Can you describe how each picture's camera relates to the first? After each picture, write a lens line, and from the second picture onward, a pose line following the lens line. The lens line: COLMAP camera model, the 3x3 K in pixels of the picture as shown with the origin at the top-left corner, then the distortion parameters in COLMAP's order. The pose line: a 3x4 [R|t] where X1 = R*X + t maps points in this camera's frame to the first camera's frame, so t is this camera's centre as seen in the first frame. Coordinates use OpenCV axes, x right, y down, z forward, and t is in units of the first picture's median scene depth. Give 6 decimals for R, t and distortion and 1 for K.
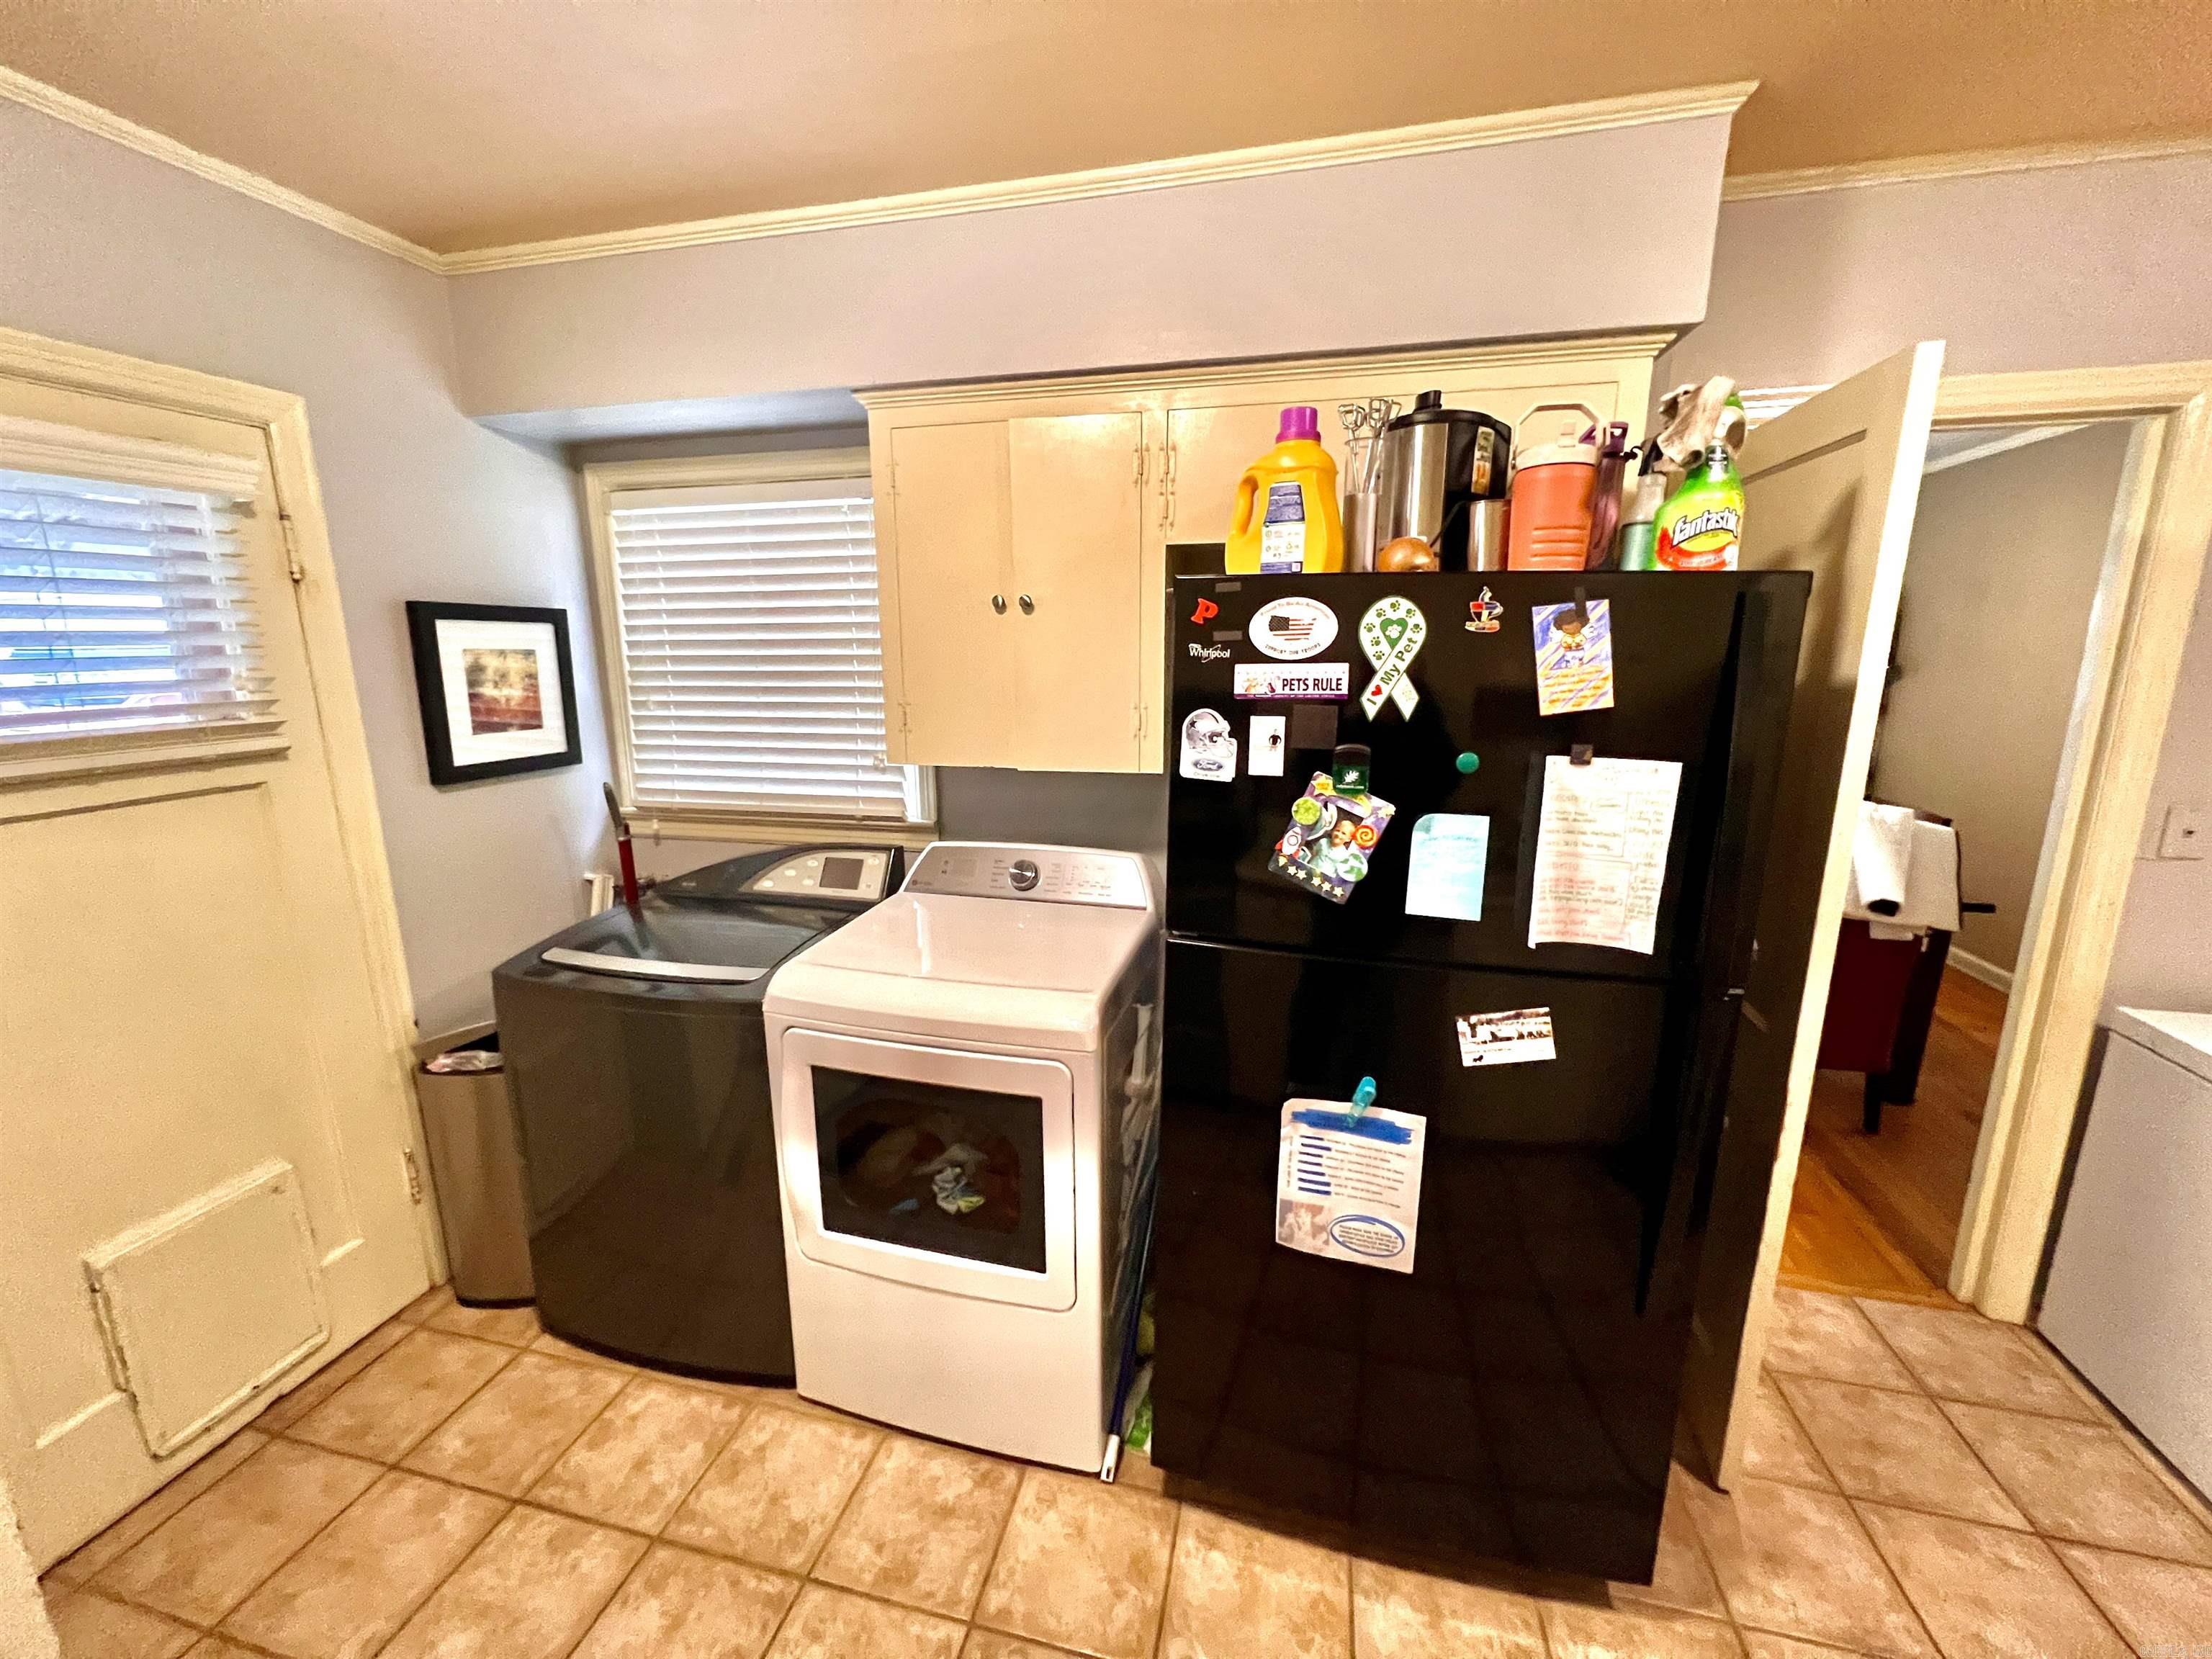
lens RADIAL K [[886.3, 0, 1091.5], [0, 886.3, 832.3], [0, 0, 1]] dist [-0.001927, 0.001275]
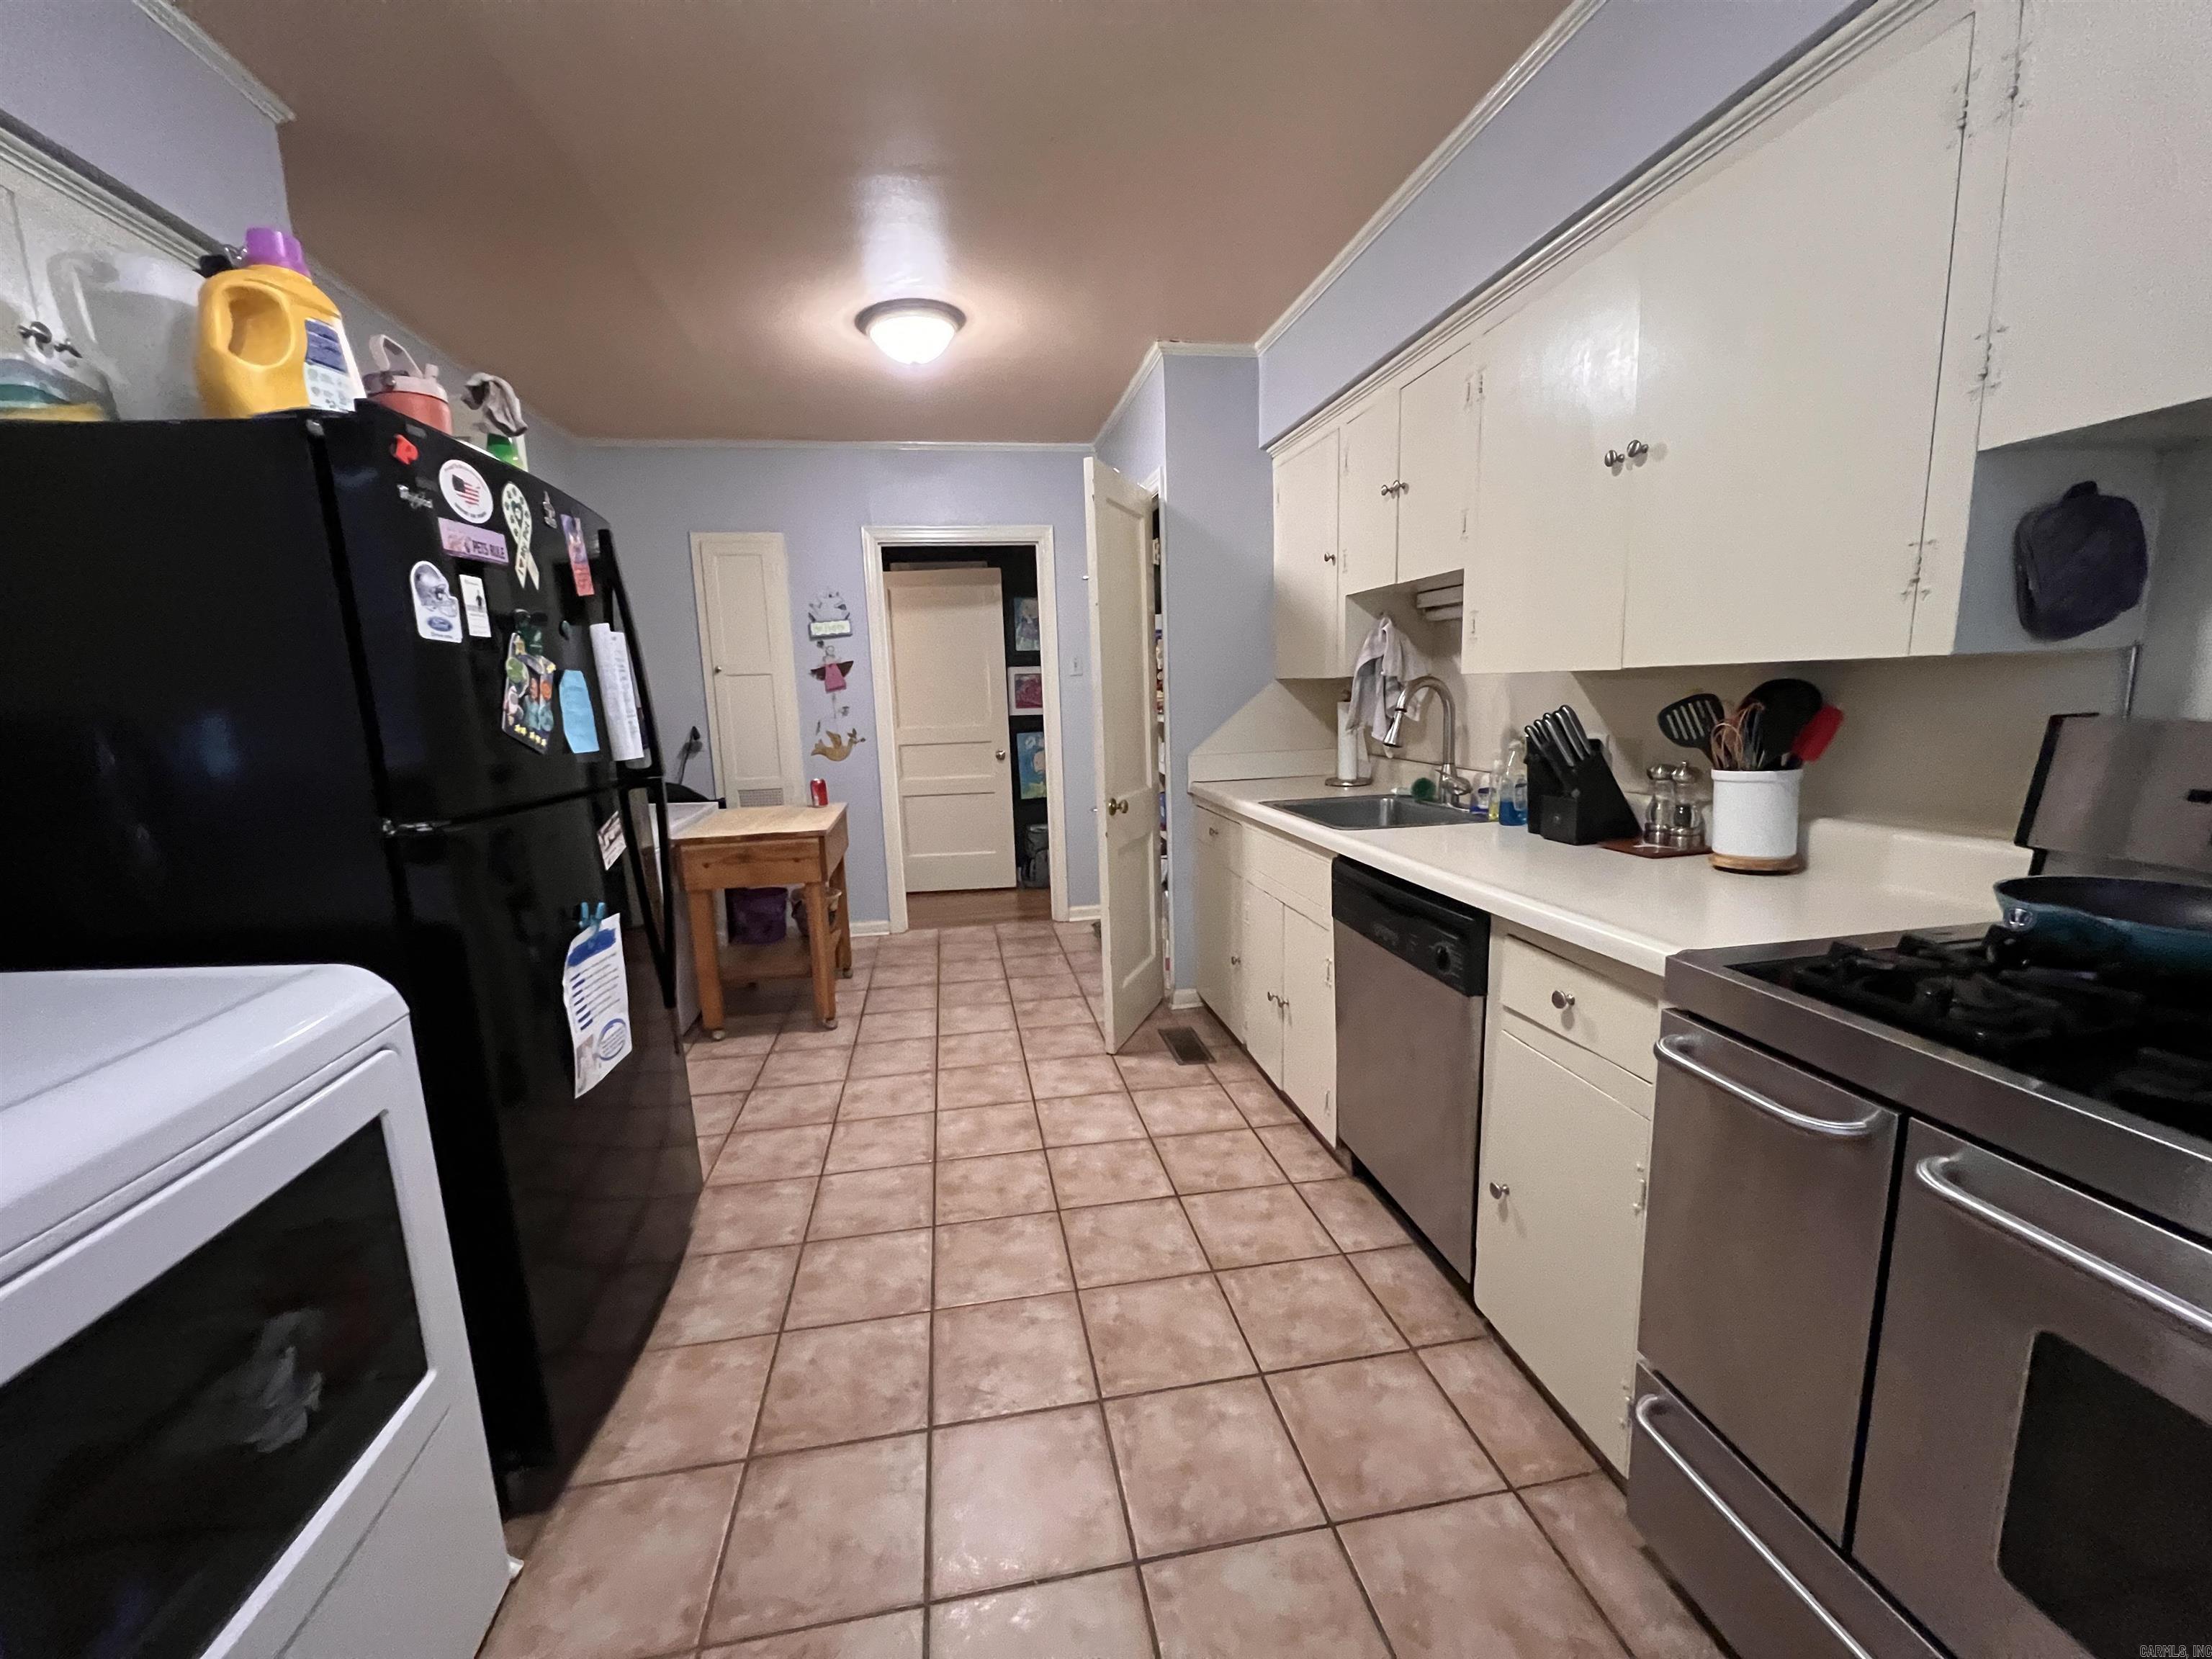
lens RADIAL K [[886.3, 0, 1090.2], [0, 886.3, 828.2], [0, 0, 1]] dist [-0.001927, 0.001275]
pose [[-0.394778, -0.128069, 0.909807, -1.013459], [0.229013, 0.945266, 0.232433, 0.065871], [-0.889777, 0.300117, -0.343841, 0.790938]]
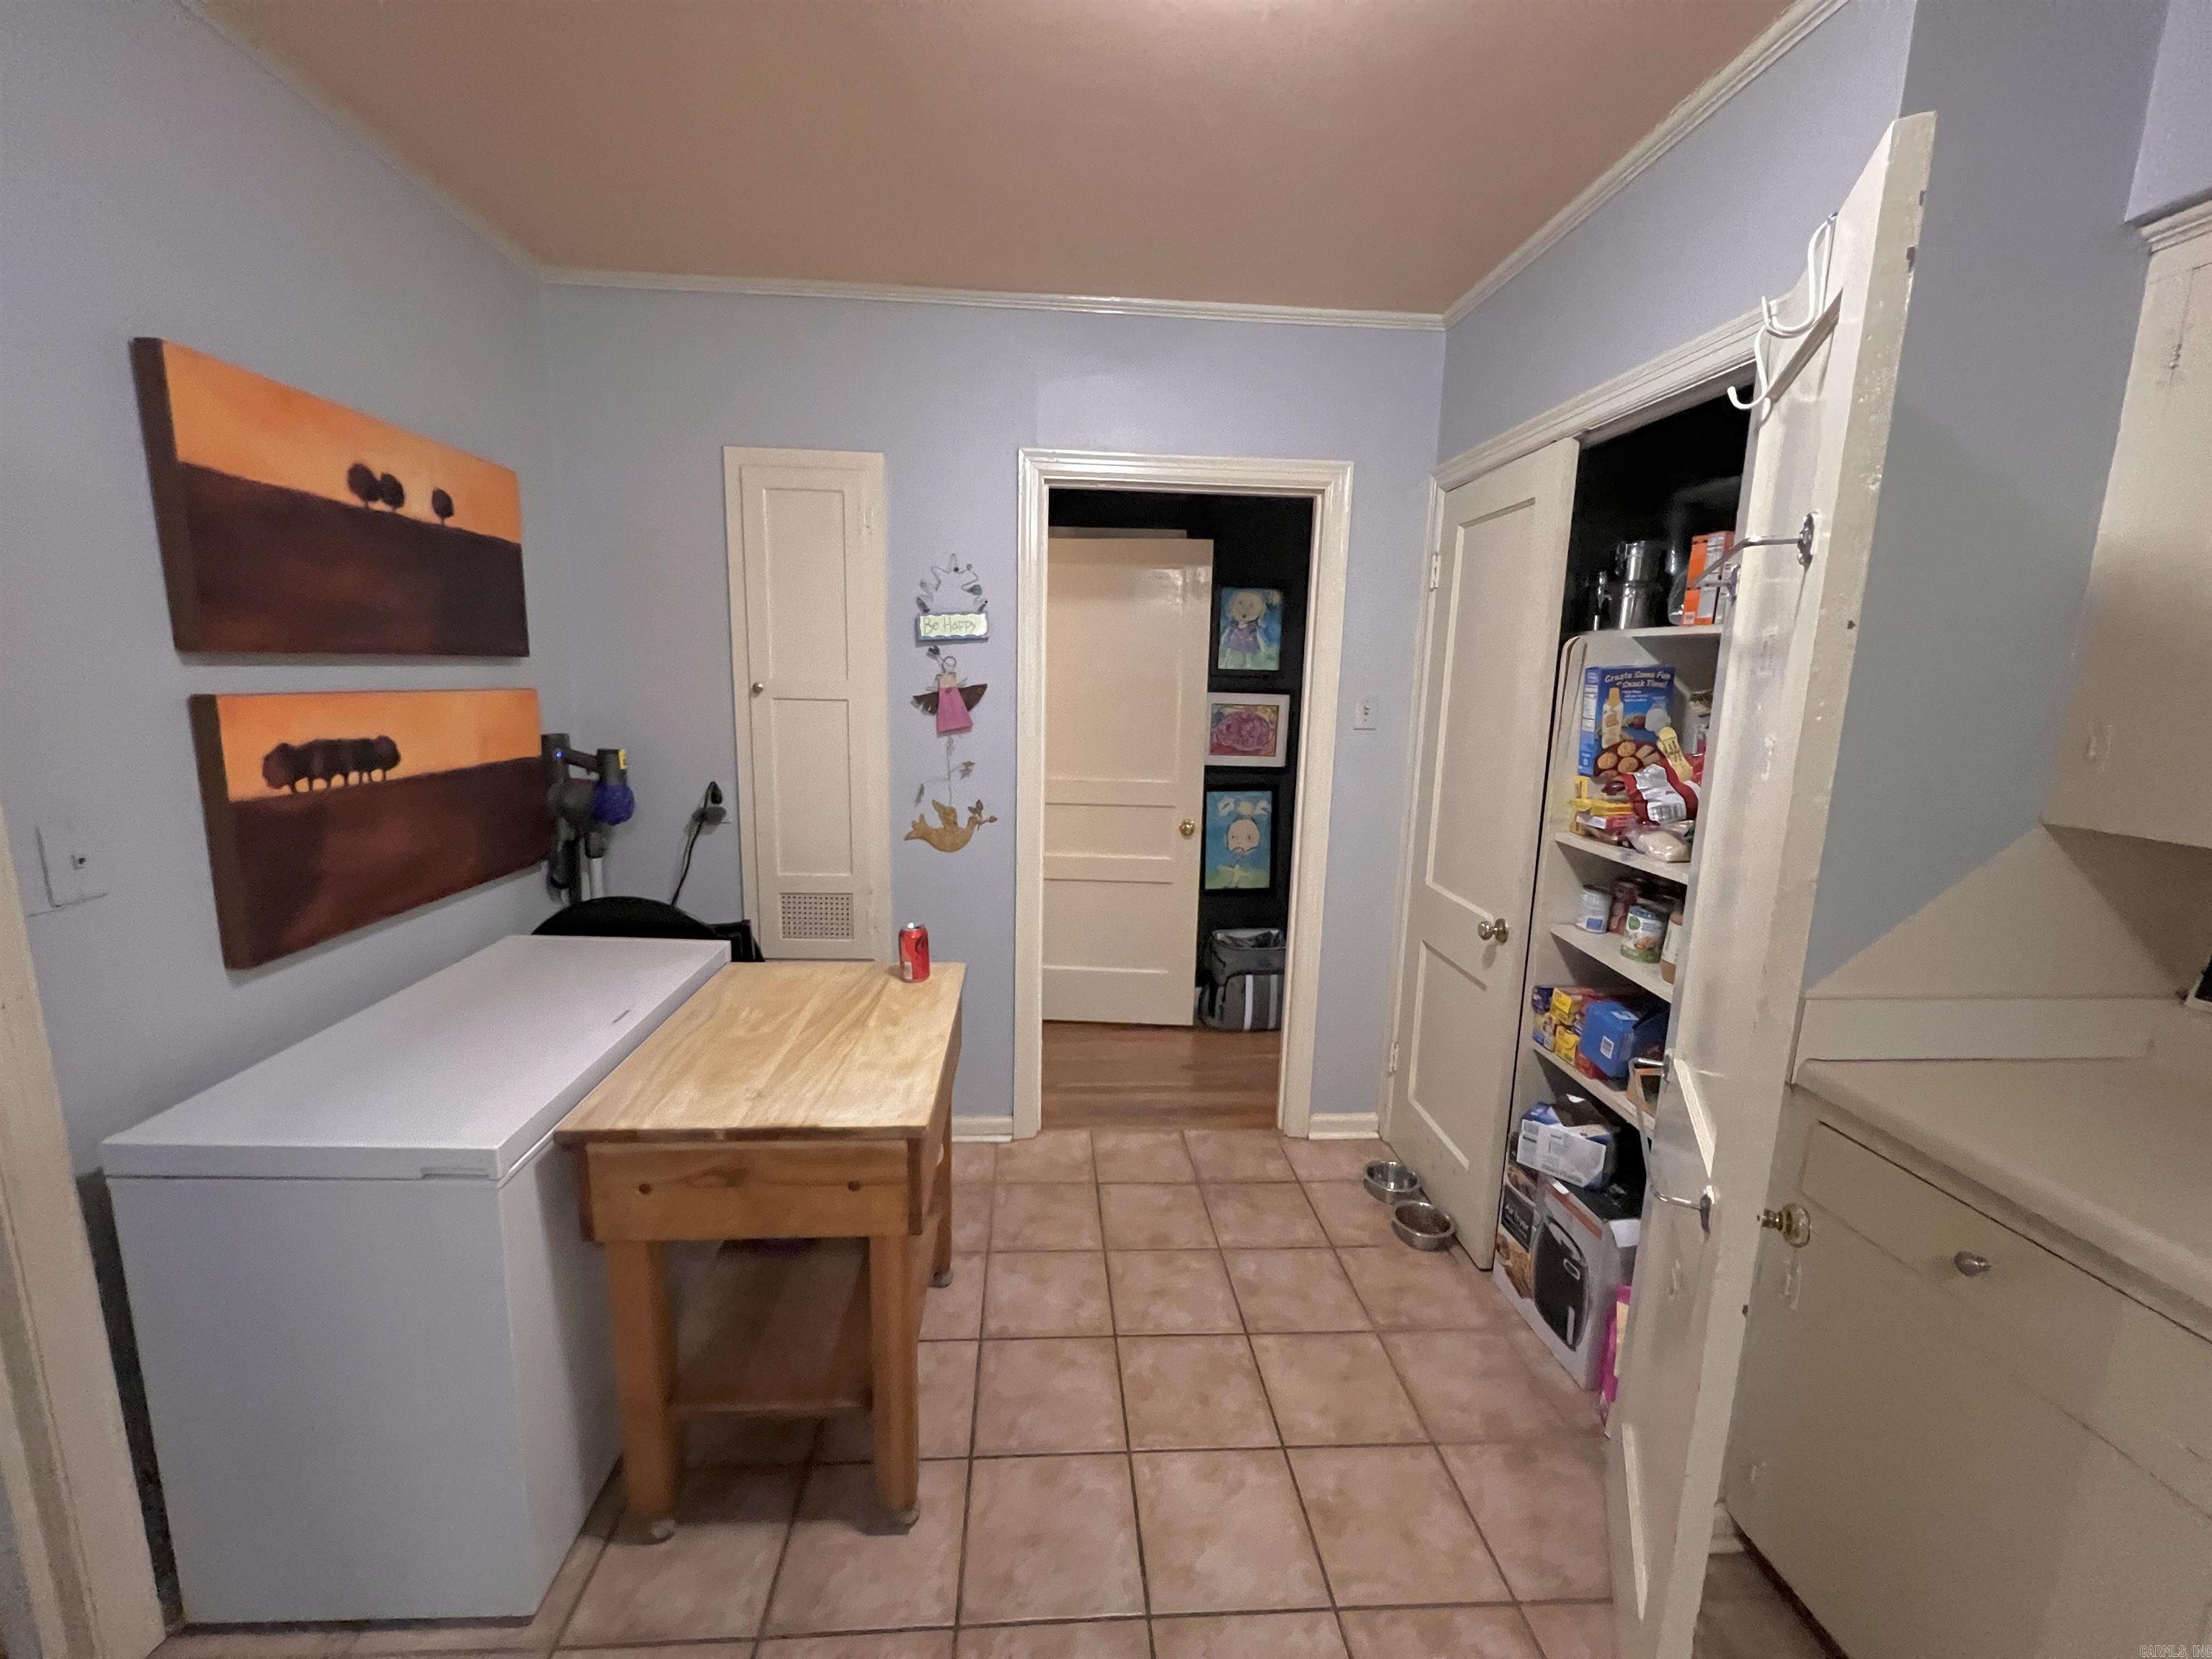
lens RADIAL K [[886.3, 0, 1091.3], [0, 886.3, 827.1], [0, 0, 1]] dist [-0.001927, 0.001275]
pose [[-0.298657, -0.162494, 0.940425, 0.517690], [0.180501, 0.957996, 0.222853, -0.048084], [-0.937136, 0.236305, -0.256781, 0.605369]]
